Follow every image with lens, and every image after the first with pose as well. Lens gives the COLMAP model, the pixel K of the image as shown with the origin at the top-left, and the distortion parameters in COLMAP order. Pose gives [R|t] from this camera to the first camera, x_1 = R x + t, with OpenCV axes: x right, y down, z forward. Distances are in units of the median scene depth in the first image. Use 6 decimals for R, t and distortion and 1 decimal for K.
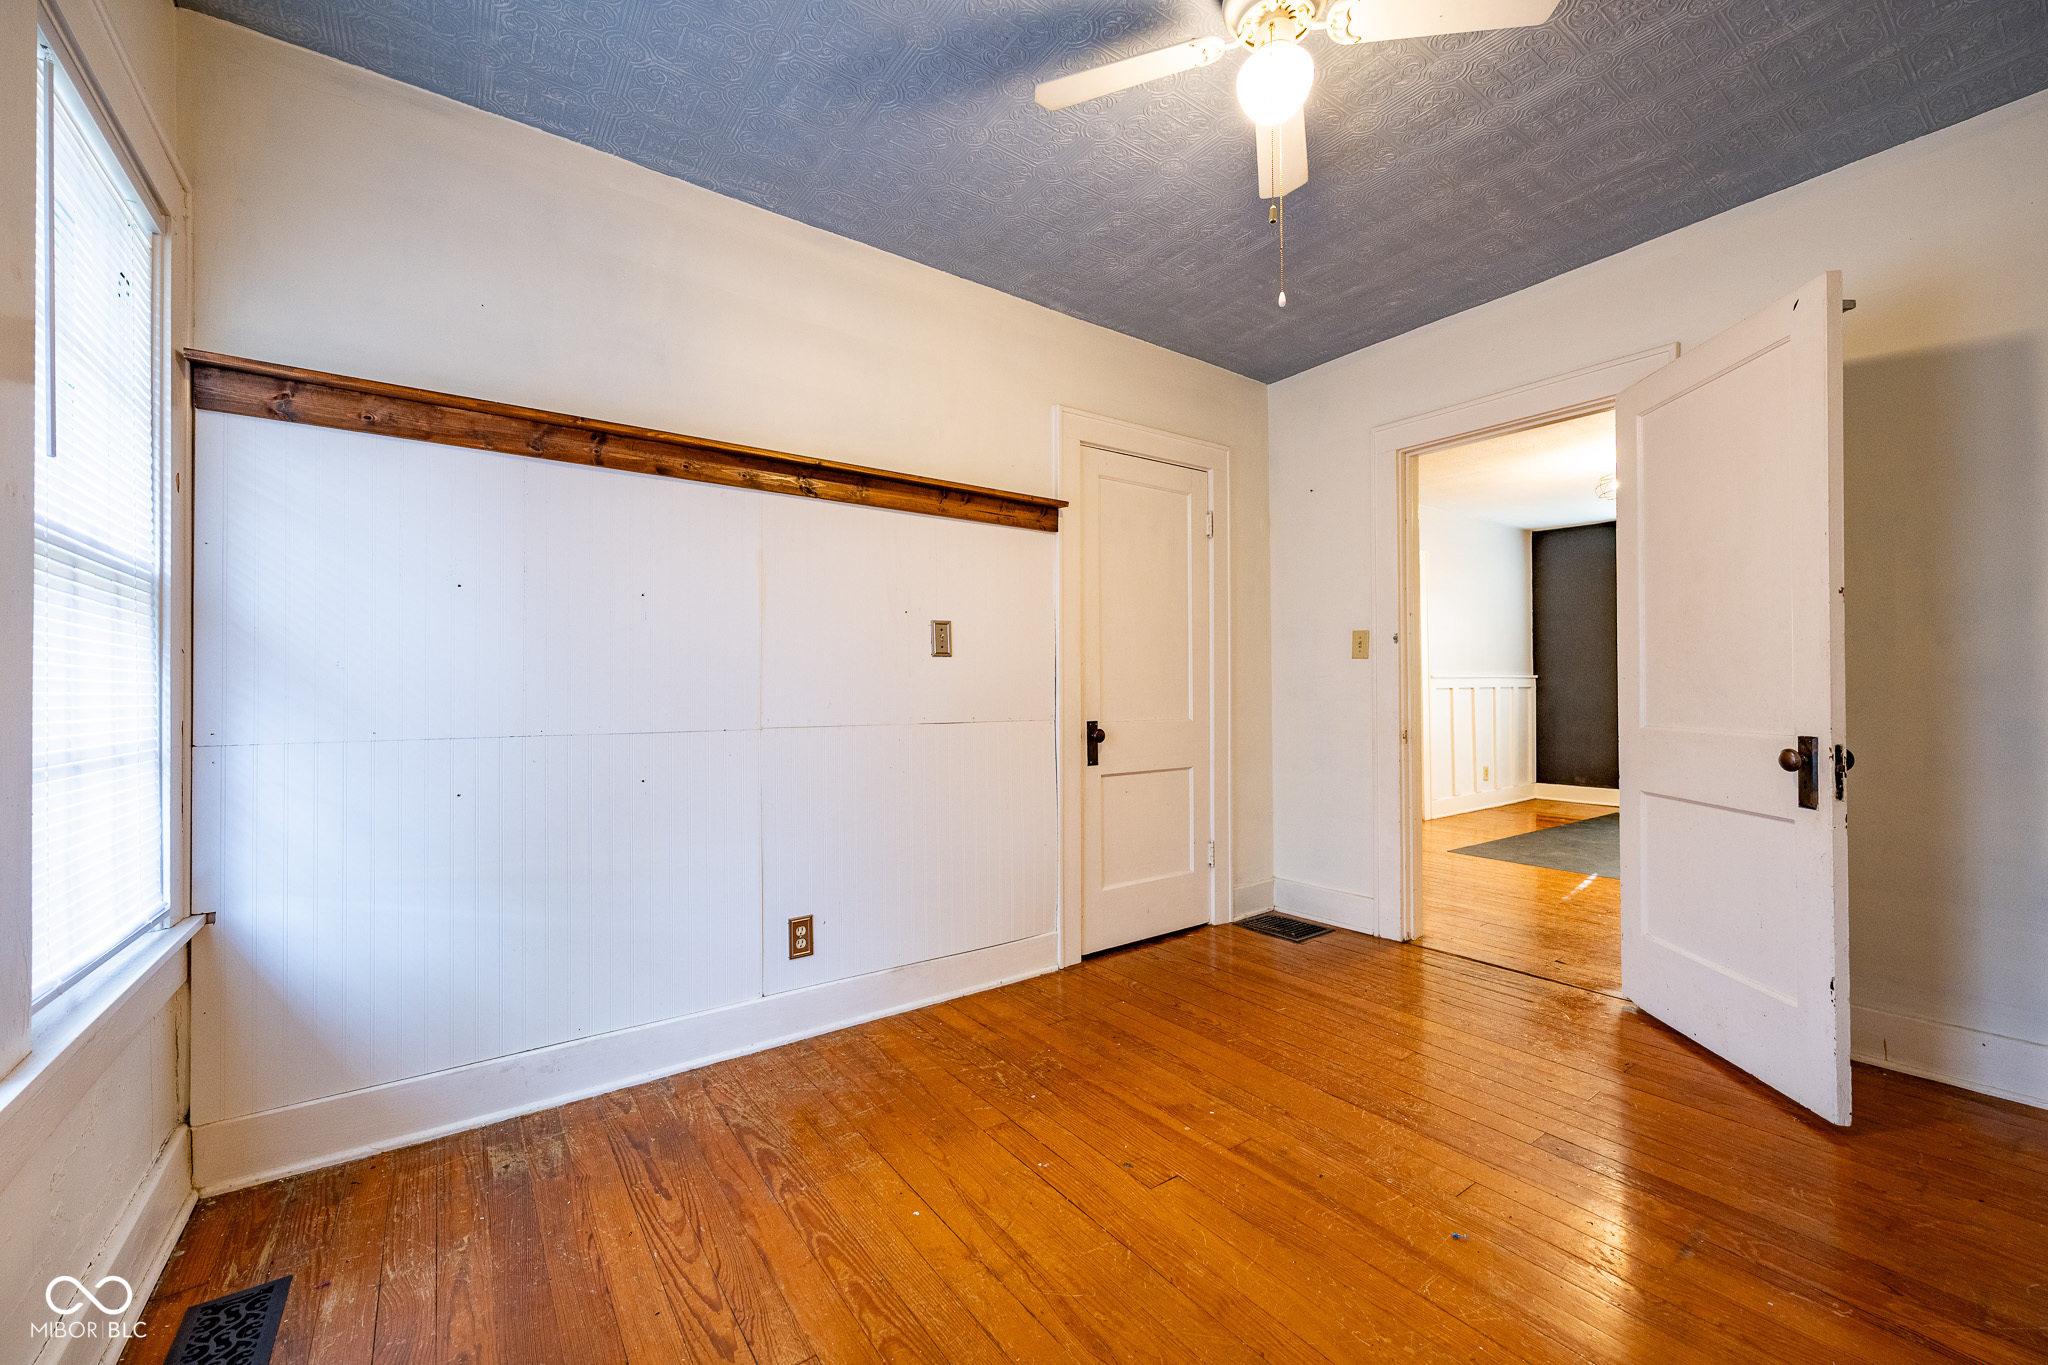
lens RADIAL K [[815.2, 0, 1025.8], [0, 815.2, 676.3], [0, 0, 1]] dist [-0.003376, 0.000127]
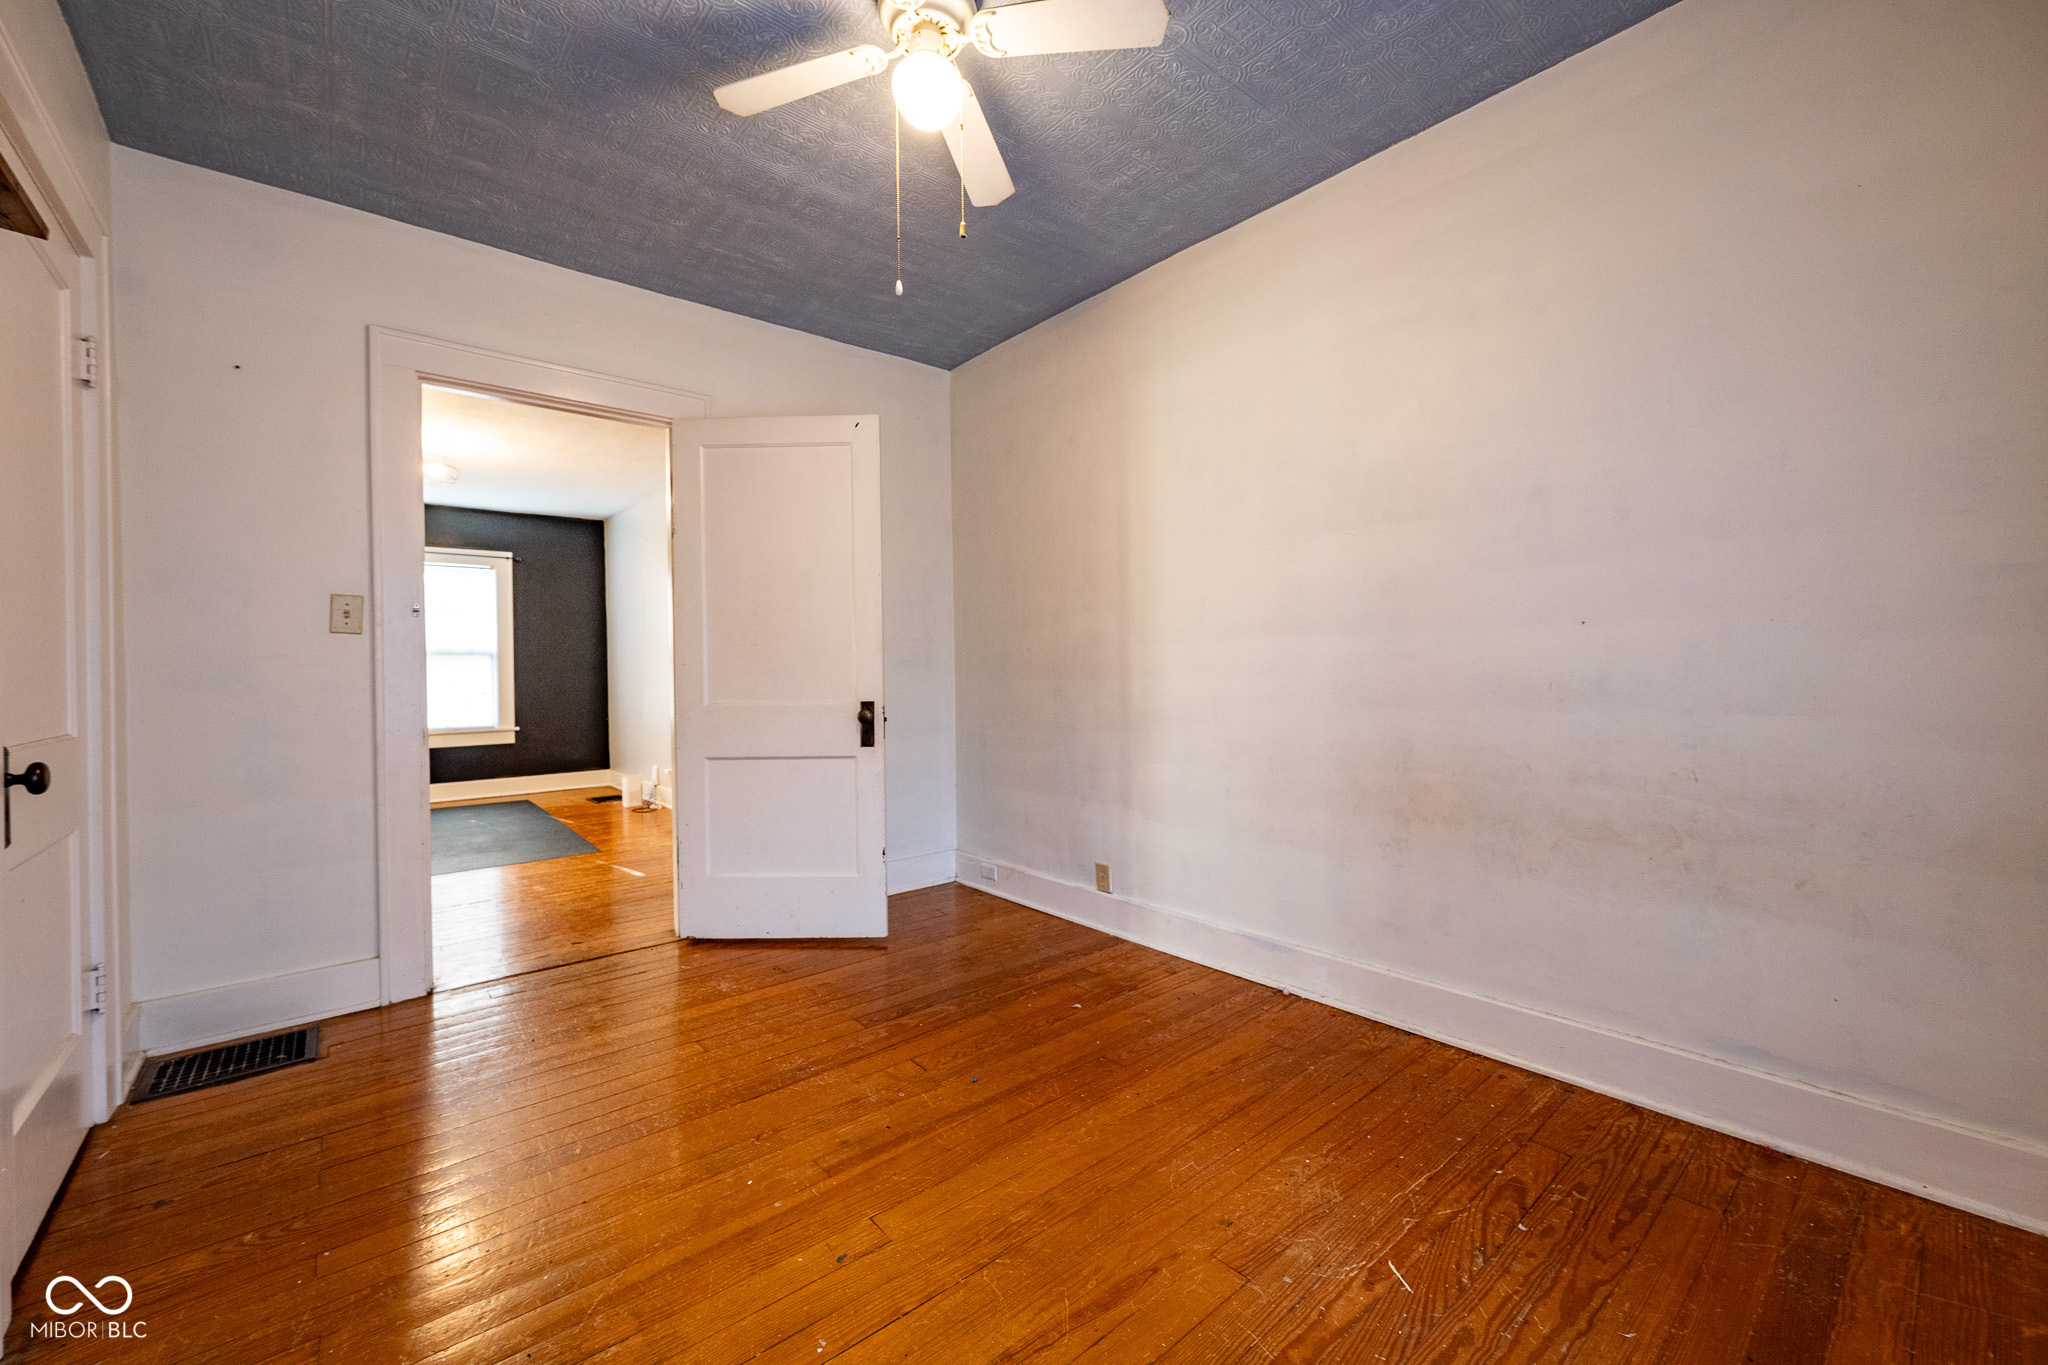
lens RADIAL K [[815.2, 0, 1025.8], [0, 815.2, 676.3], [0, 0, 1]] dist [-0.003376, 0.000127]
pose [[-0.082557, -0.001962, 0.996584, -0.489156], [-0.002400, 0.999996, 0.001770, 0.016402], [-0.996583, -0.002245, -0.082562, 0.628152]]
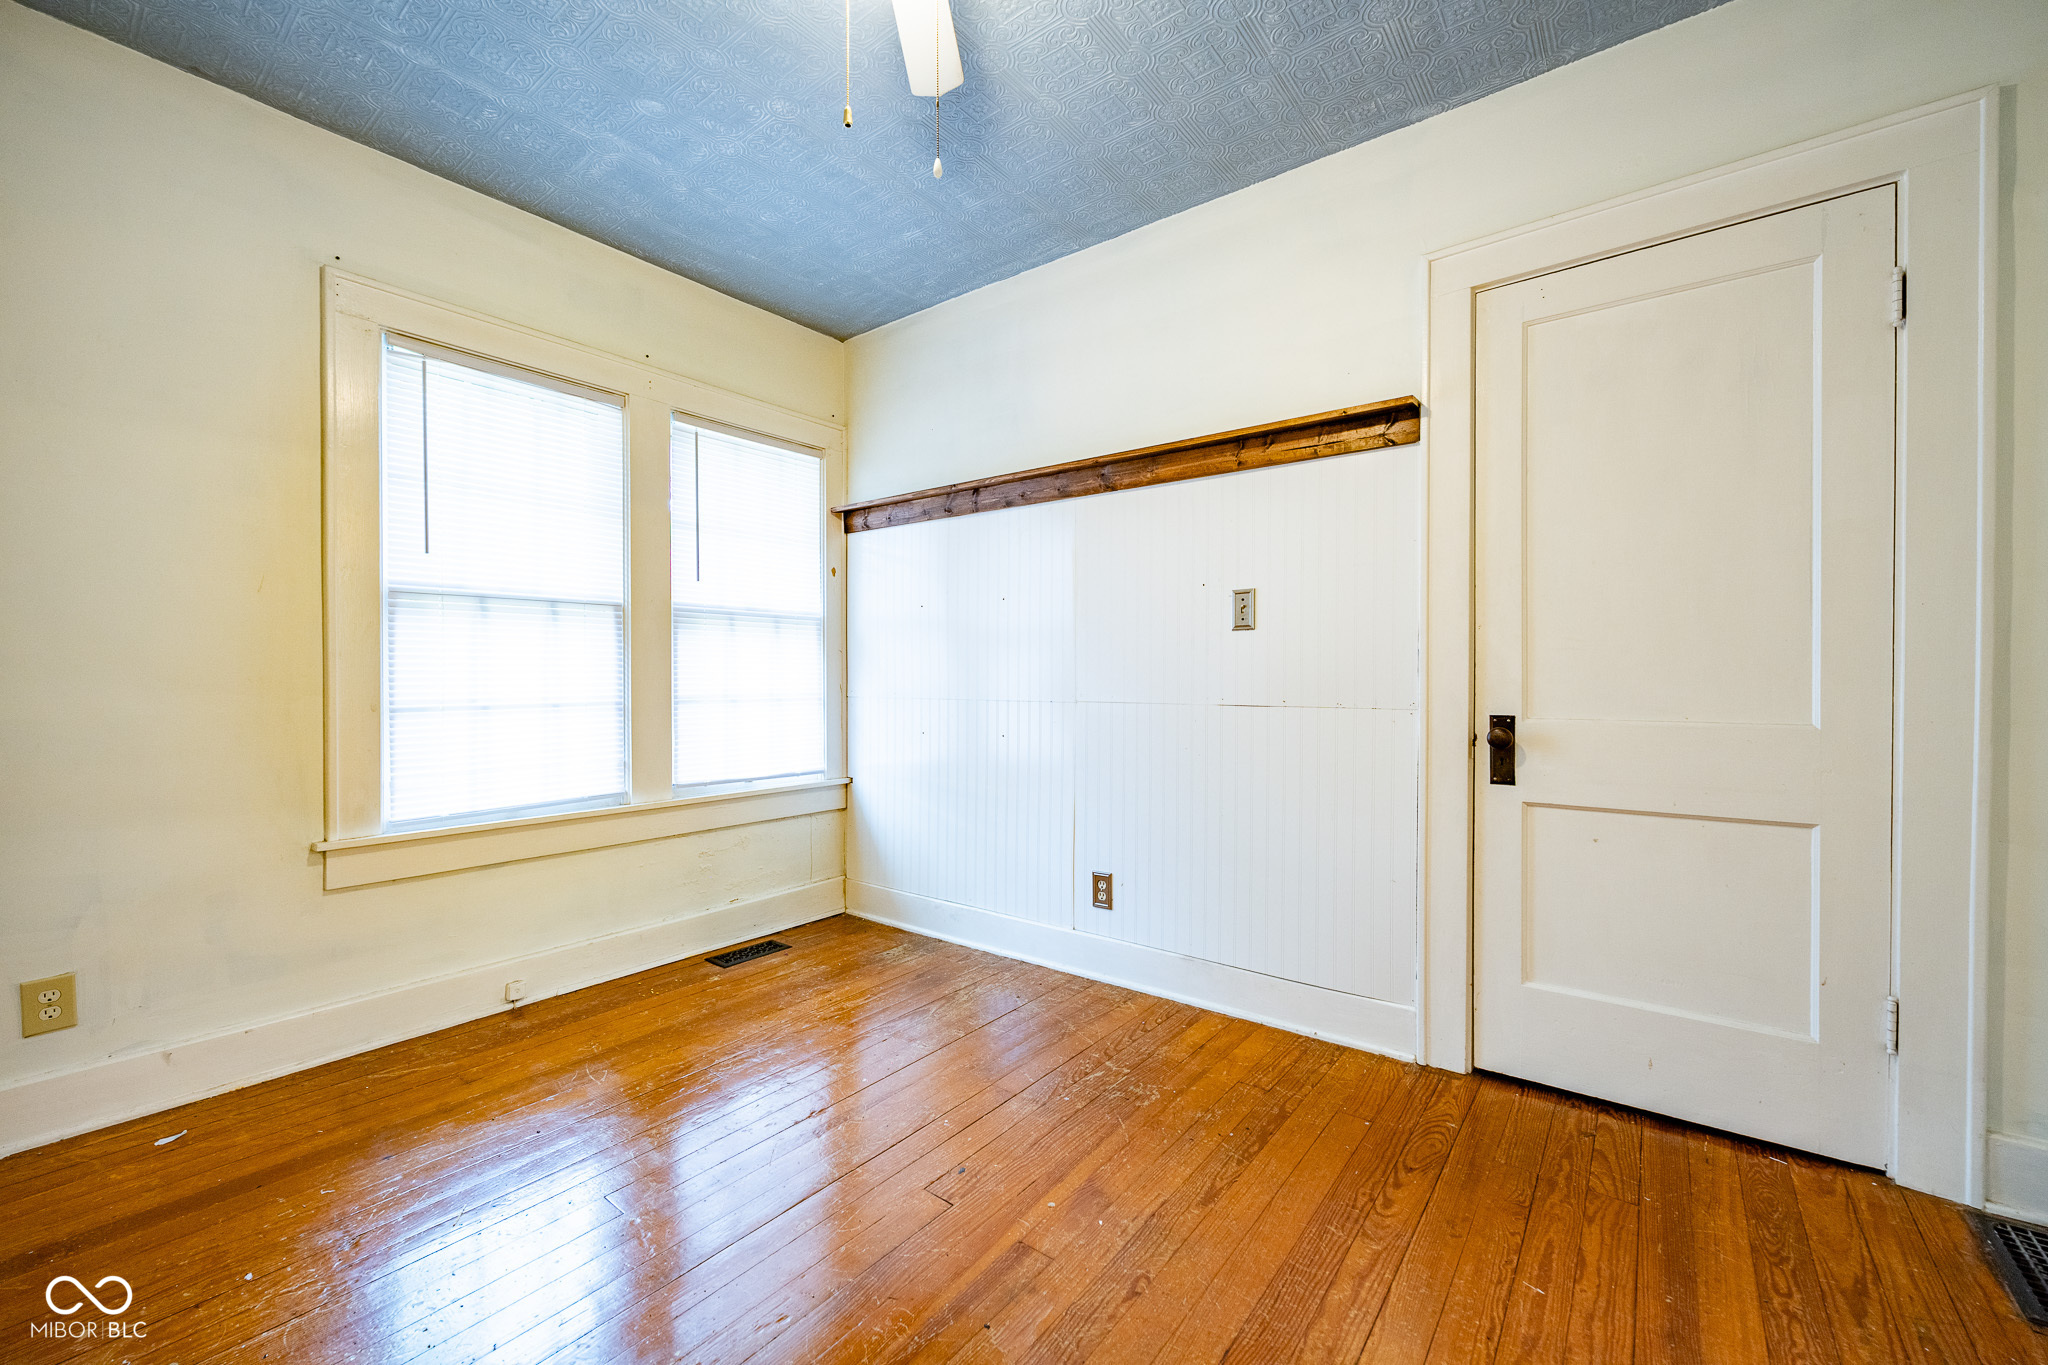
lens RADIAL K [[815.6, 0, 1030.3], [0, 815.6, 677.4], [0, 0, 1]] dist [-0.002821, -0.000002]
pose [[0.276153, 0.006055, -0.961095, 0.744401], [0.017692, 0.999779, 0.011382, 0.013812], [0.960951, -0.020147, 0.275985, 0.584835]]
